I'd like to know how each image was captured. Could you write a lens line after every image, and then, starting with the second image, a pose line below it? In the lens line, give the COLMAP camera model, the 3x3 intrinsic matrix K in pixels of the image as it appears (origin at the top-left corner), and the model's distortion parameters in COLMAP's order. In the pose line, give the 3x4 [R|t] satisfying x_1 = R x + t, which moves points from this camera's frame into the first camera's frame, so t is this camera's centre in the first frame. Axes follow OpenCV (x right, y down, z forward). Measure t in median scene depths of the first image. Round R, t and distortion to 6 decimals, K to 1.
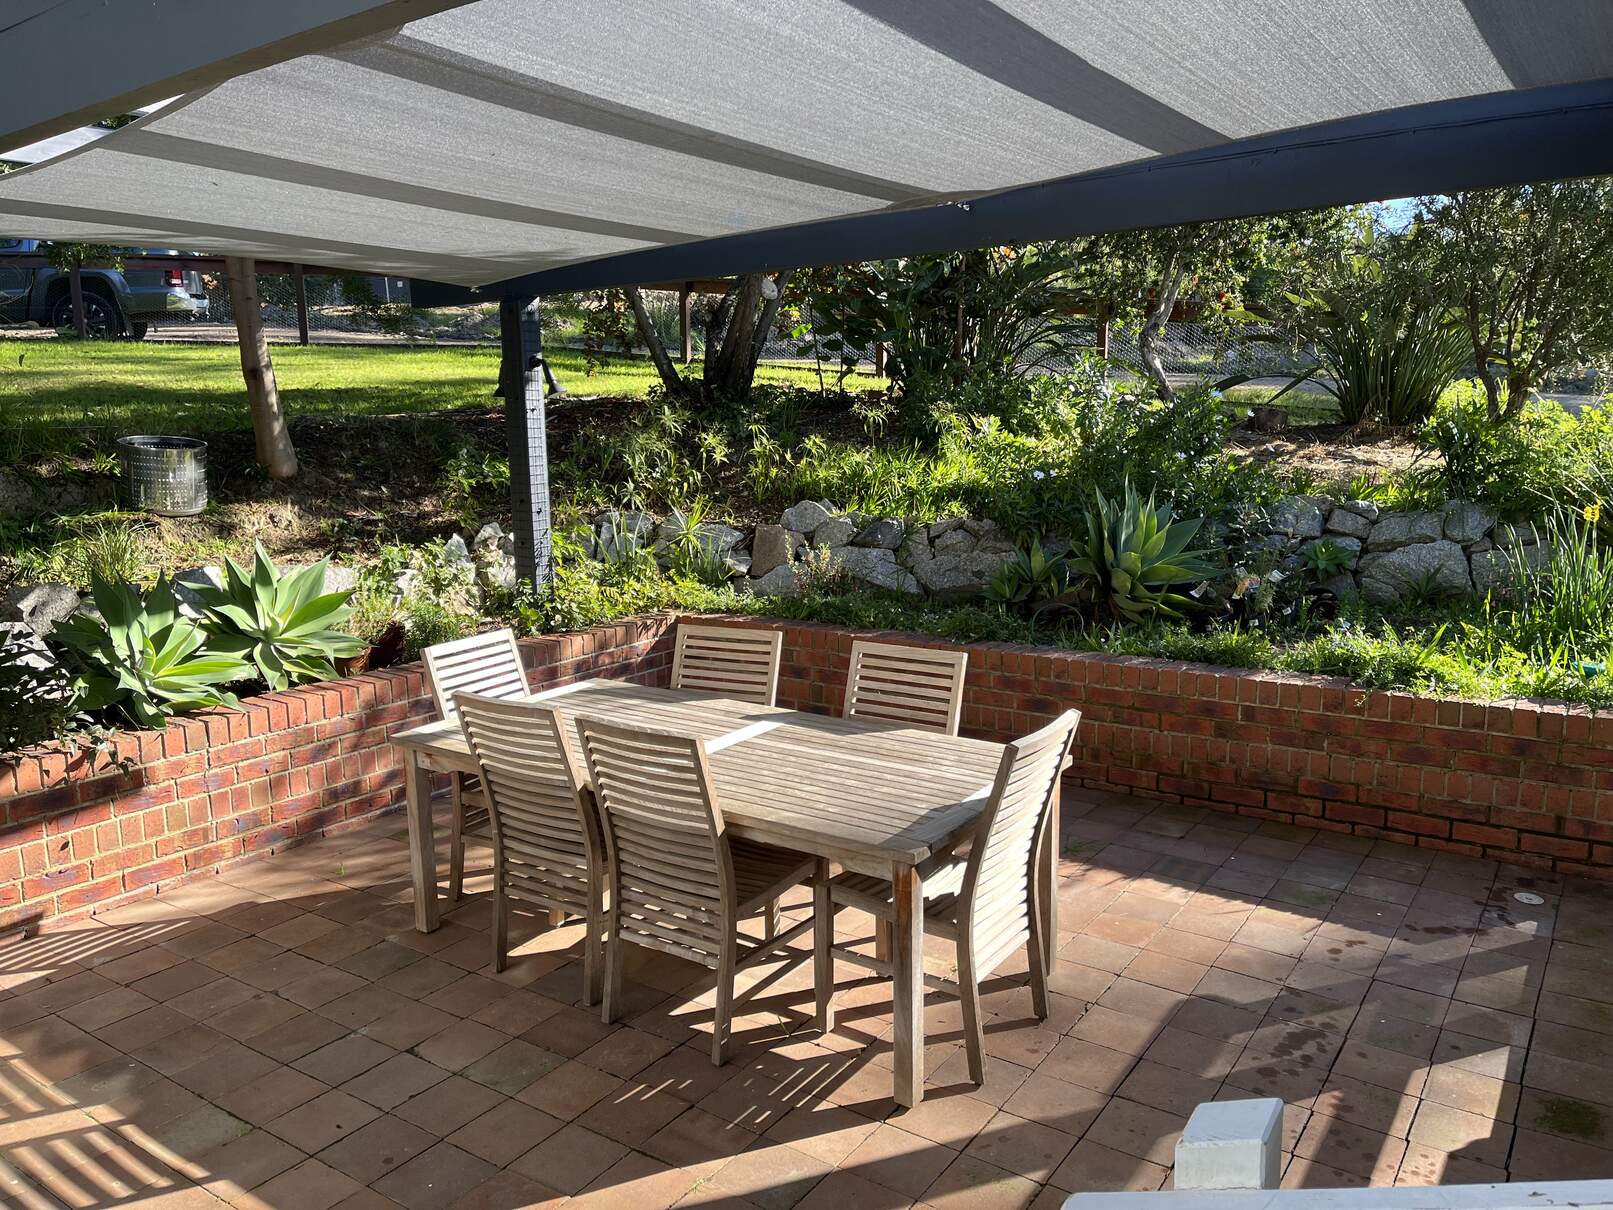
lens RADIAL K [[1209.2, 0, 806.5], [0, 1209.2, 605.0], [0, 0, 1]] dist [0.024526, -0.010532]
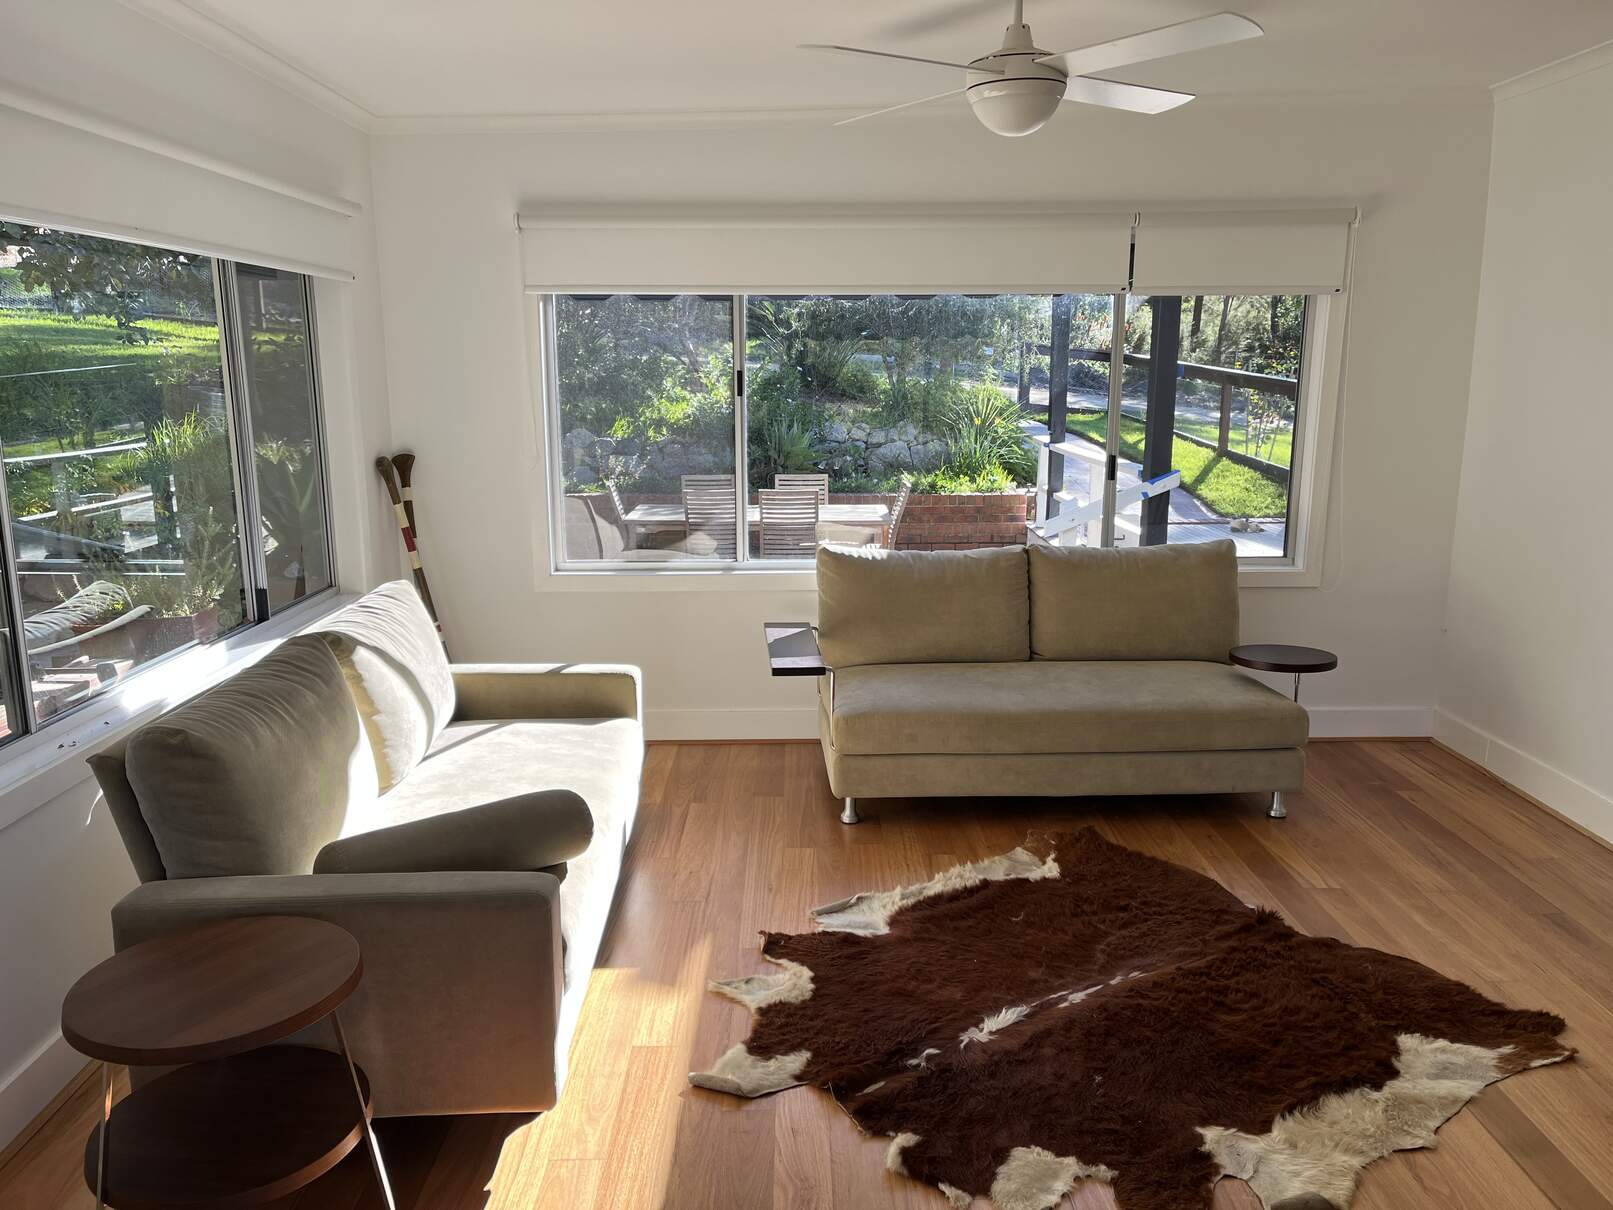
lens RADIAL K [[1209.2, 0, 806.5], [0, 1209.2, 605.0], [0, 0, 1]] dist [0.024526, -0.010532]
pose [[0.816982, -0.094358, 0.568891, -1.080693], [0.086583, 0.995410, 0.040760, 0.169585], [-0.570126, 0.015956, 0.821402, -0.801705]]
